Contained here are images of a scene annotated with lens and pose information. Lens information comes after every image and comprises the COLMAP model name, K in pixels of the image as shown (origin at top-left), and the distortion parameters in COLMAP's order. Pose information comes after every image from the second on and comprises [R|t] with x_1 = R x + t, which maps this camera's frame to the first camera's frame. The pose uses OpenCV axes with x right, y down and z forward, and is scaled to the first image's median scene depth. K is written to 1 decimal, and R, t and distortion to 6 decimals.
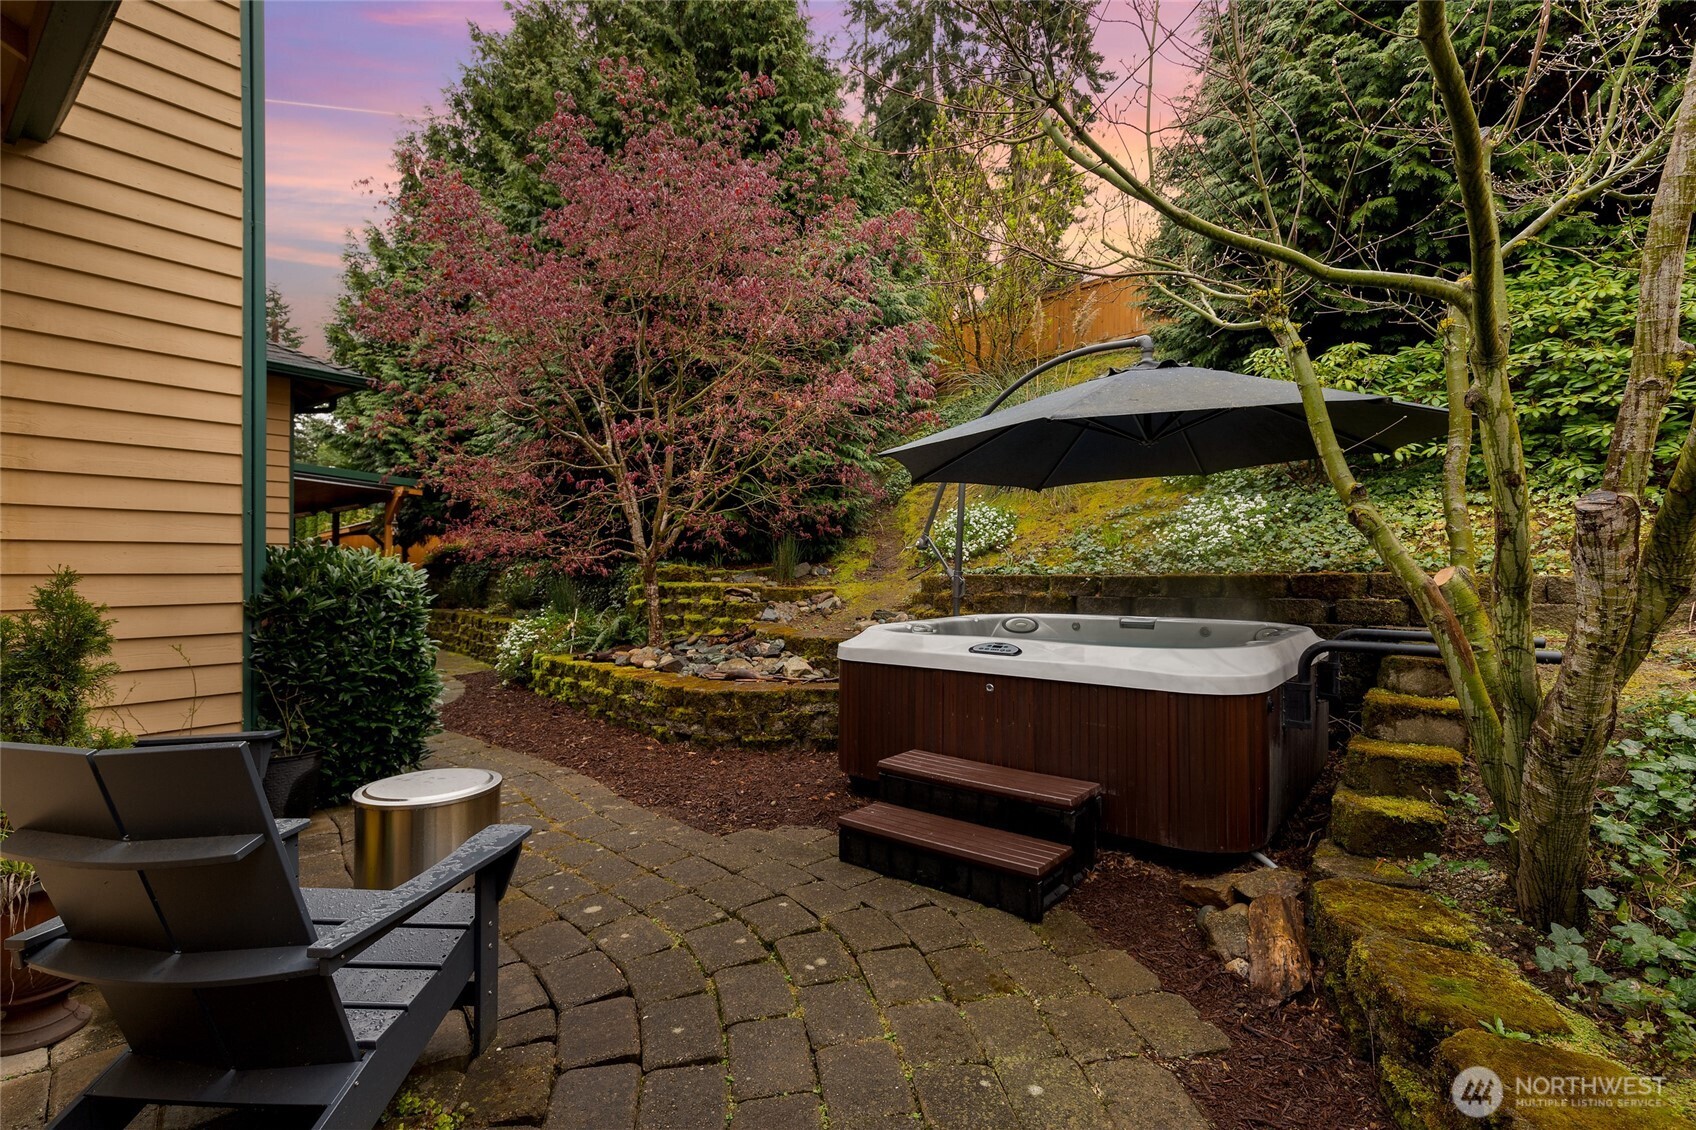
lens RADIAL K [[774.5, 0, 842.5], [0, 774.5, 557.8], [0, 0, 1]] dist [-0.000483, -0.000180]
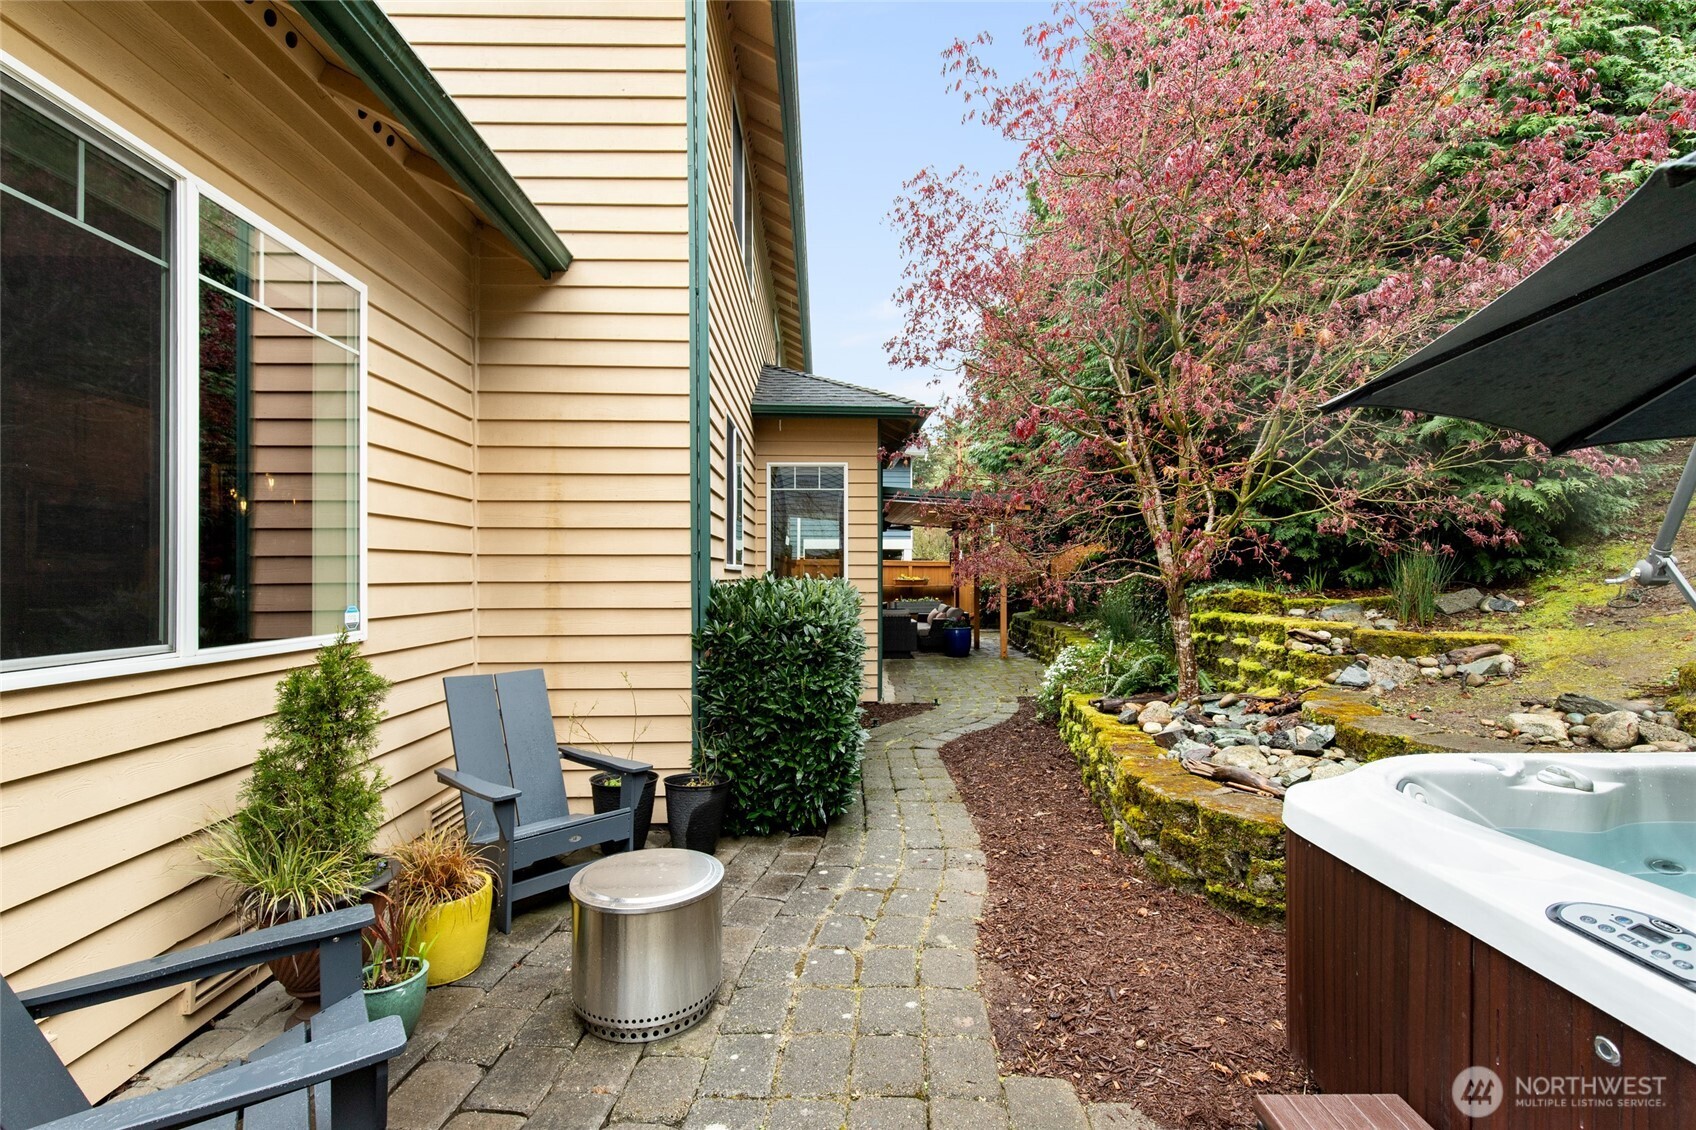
lens RADIAL K [[763.3, 0, 848.0], [0, 763.3, 565.0], [0, 0, 1]] dist [0.004322, 0.000176]
pose [[0.640062, -0.003804, -0.768314, 0.130625], [0.011434, 0.999924, 0.004574, -0.027125], [0.768238, -0.011713, 0.640057, 0.295360]]
